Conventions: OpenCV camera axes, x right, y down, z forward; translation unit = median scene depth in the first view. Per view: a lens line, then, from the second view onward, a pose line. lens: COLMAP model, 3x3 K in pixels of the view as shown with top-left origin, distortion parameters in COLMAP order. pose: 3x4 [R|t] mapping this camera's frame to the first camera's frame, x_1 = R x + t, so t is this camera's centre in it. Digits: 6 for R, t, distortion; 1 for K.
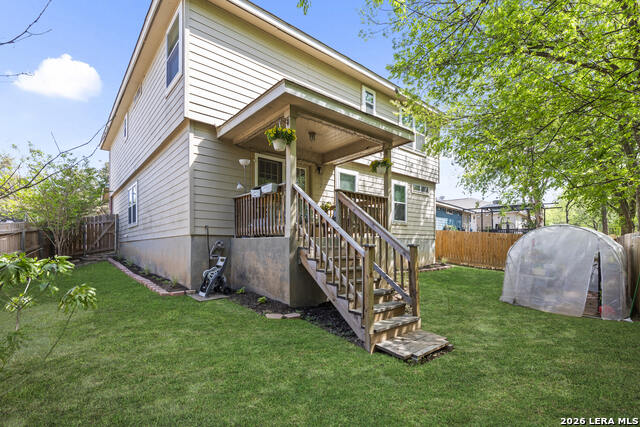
lens RADIAL K [[301.1, 0, 322.7], [0, 301.1, 241.9], [0, 0, 1]] dist [0.002143, -0.000034]
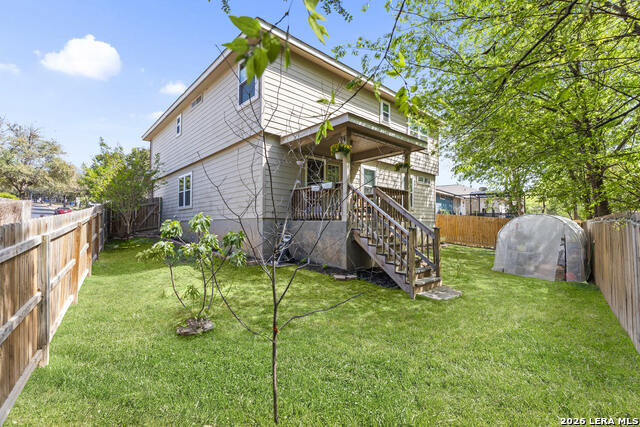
lens RADIAL K [[289.4, 0, 320.0], [0, 289.4, 213.5], [0, 0, 1]] dist [-0.001056, 0.000082]
pose [[0.999736, 0.010914, 0.020210, -0.207111], [-0.010330, 0.999532, -0.028782, -0.009088], [-0.020515, 0.028566, 0.999381, -0.272401]]
